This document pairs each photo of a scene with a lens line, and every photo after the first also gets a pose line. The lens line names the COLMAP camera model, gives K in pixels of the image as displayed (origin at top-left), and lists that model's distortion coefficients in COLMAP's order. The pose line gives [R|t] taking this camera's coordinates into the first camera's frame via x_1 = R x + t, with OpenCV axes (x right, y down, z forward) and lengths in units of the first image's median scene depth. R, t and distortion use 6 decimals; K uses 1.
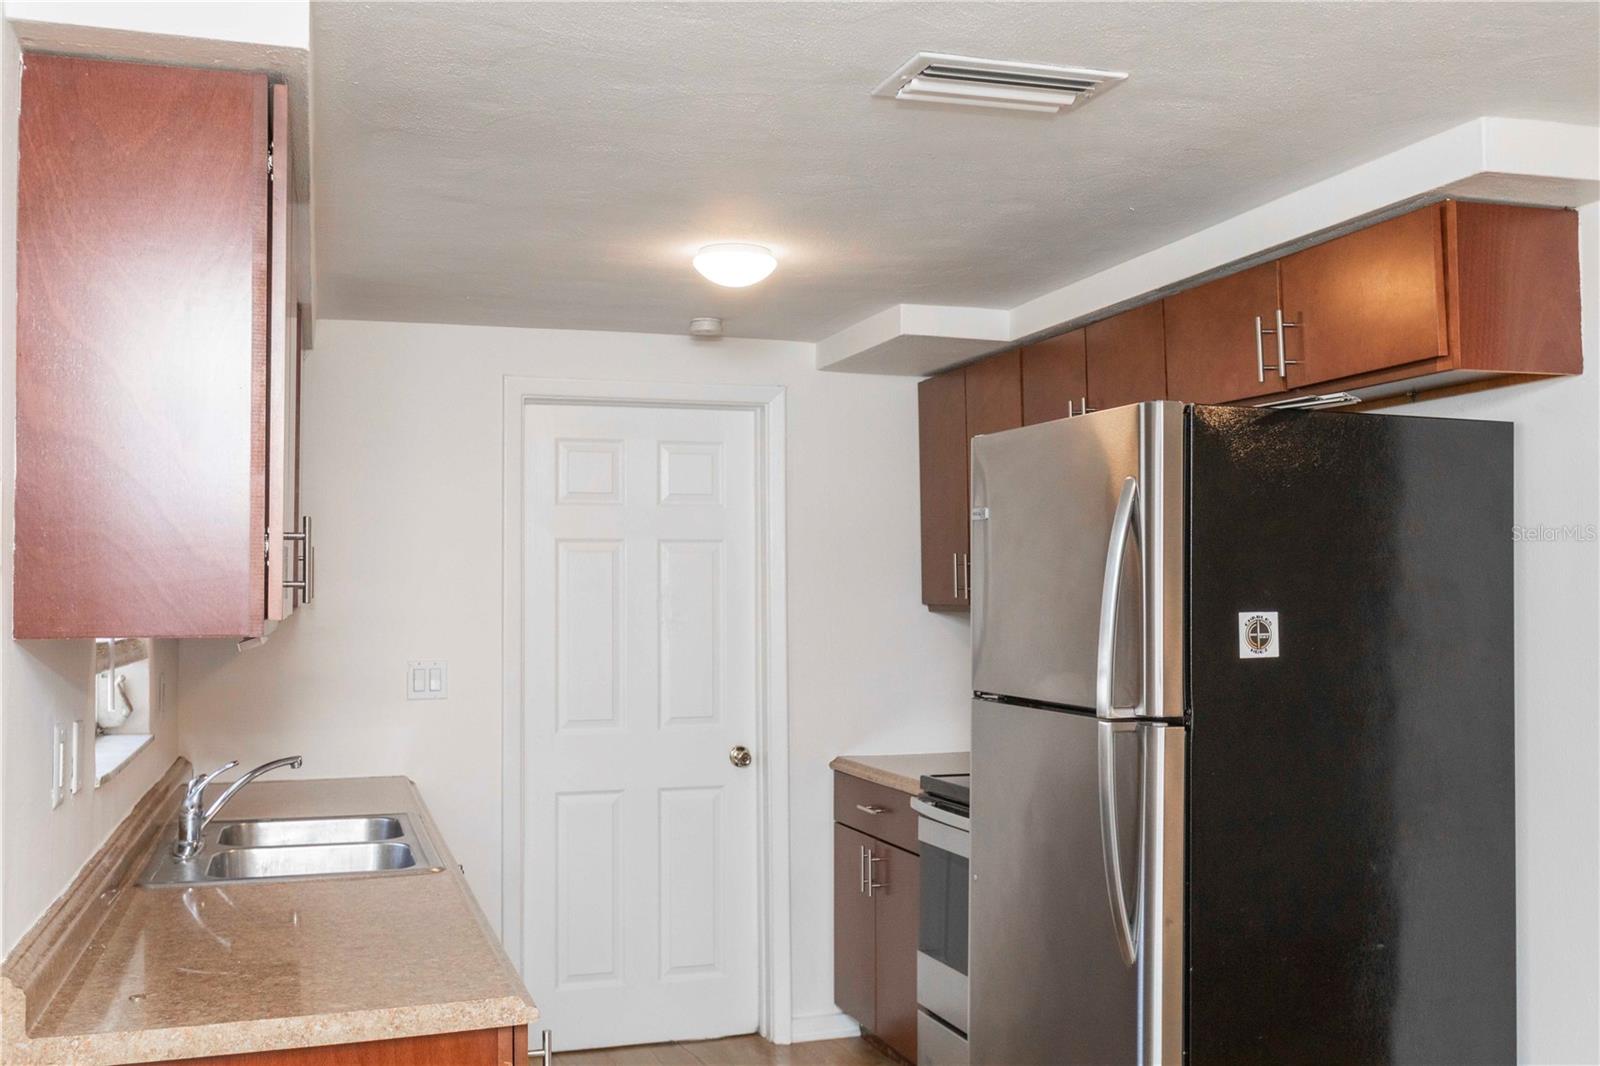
lens RADIAL K [[1629.7, 0, 799.0], [0, 1629.7, 539.7], [0, 0, 1]] dist [-0.004767, 0.001720]
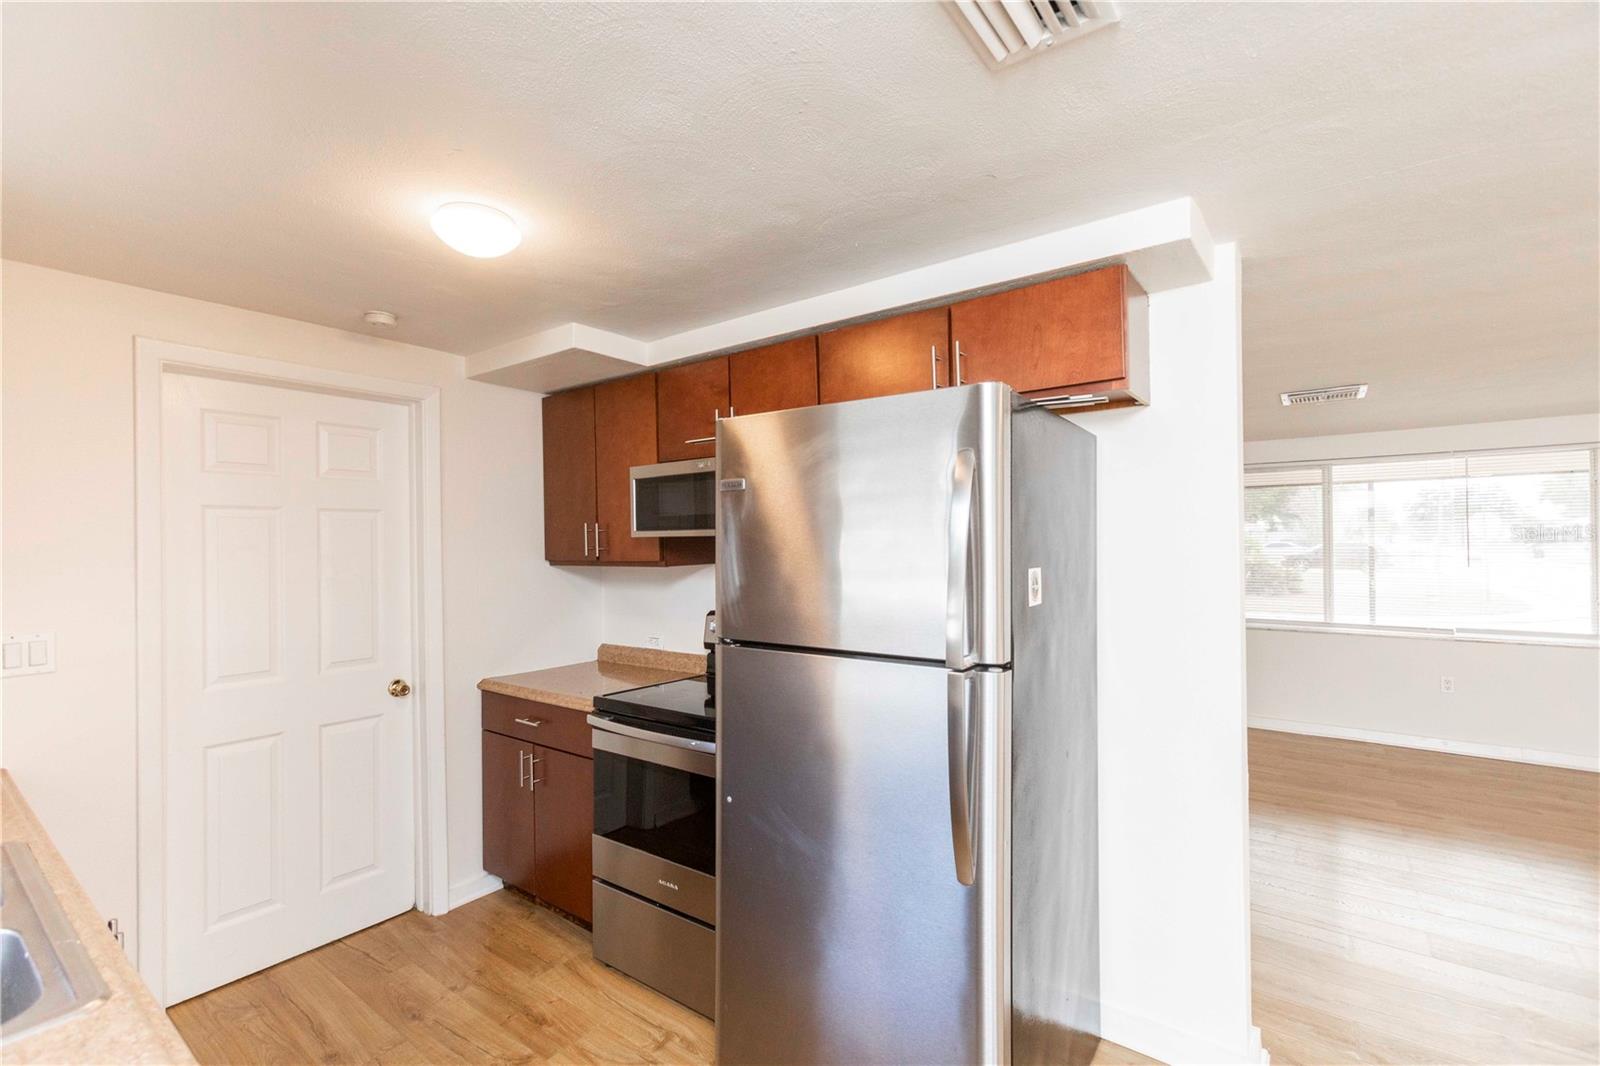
lens RADIAL K [[710.9, 0, 797.6], [0, 710.9, 544.3], [0, 0, 1]] dist [-0.004172, 0.007256]
pose [[0.812418, -0.004629, 0.583057, -0.105167], [-0.011396, 0.999651, 0.023816, 0.009643], [-0.582964, -0.025993, 0.812082, 0.407311]]
